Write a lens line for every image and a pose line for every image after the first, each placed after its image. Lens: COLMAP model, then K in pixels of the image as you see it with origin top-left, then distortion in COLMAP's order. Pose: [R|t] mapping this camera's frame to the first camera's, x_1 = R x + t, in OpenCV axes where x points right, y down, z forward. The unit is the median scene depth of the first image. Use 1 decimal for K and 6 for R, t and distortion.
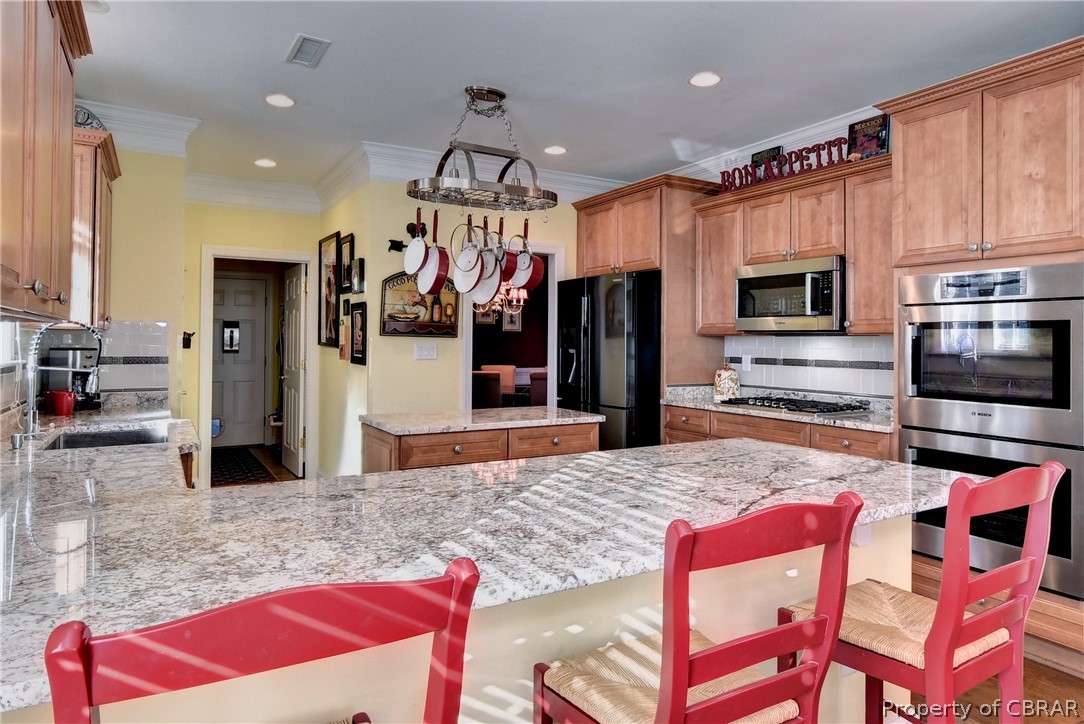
lens RADIAL K [[644.9, 0, 542.5], [0, 644.9, 354.6], [0, 0, 1]] dist [-0.000136, 0.000012]
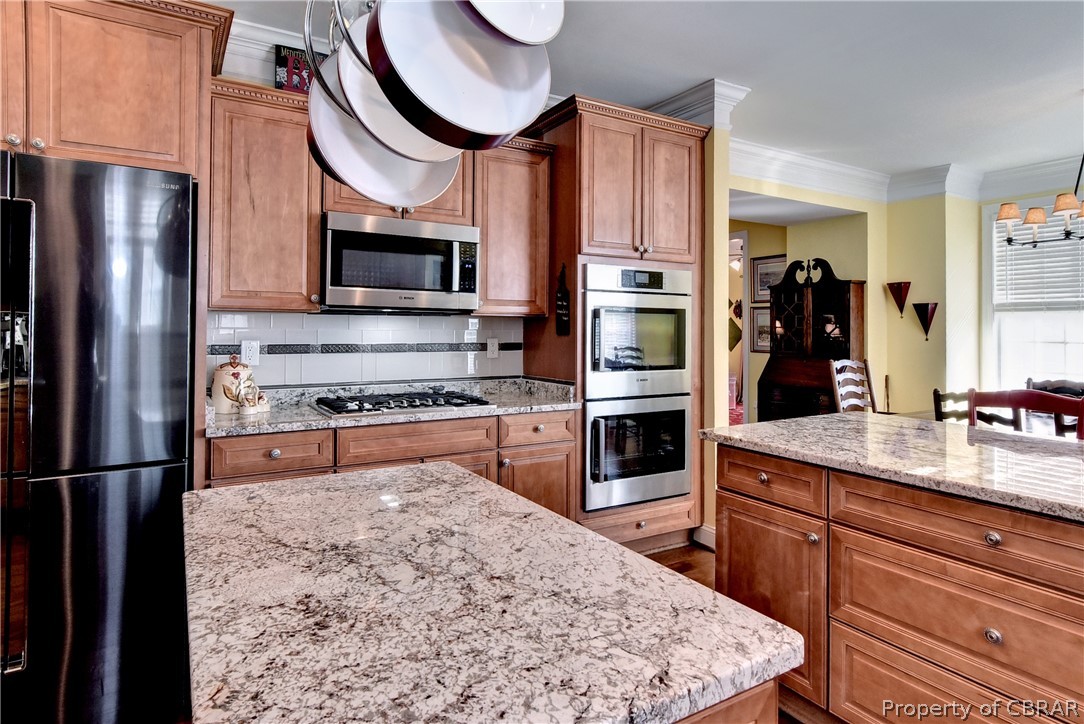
lens RADIAL K [[607.7, 0, 541.5], [0, 607.7, 326.7], [0, 0, 1]] dist [0.008100, -0.003847]
pose [[-0.001852, -0.002583, 0.999995, -0.369513], [0.014239, 0.999895, 0.002609, -0.013693], [-0.999897, 0.014244, -0.001815, 0.846023]]
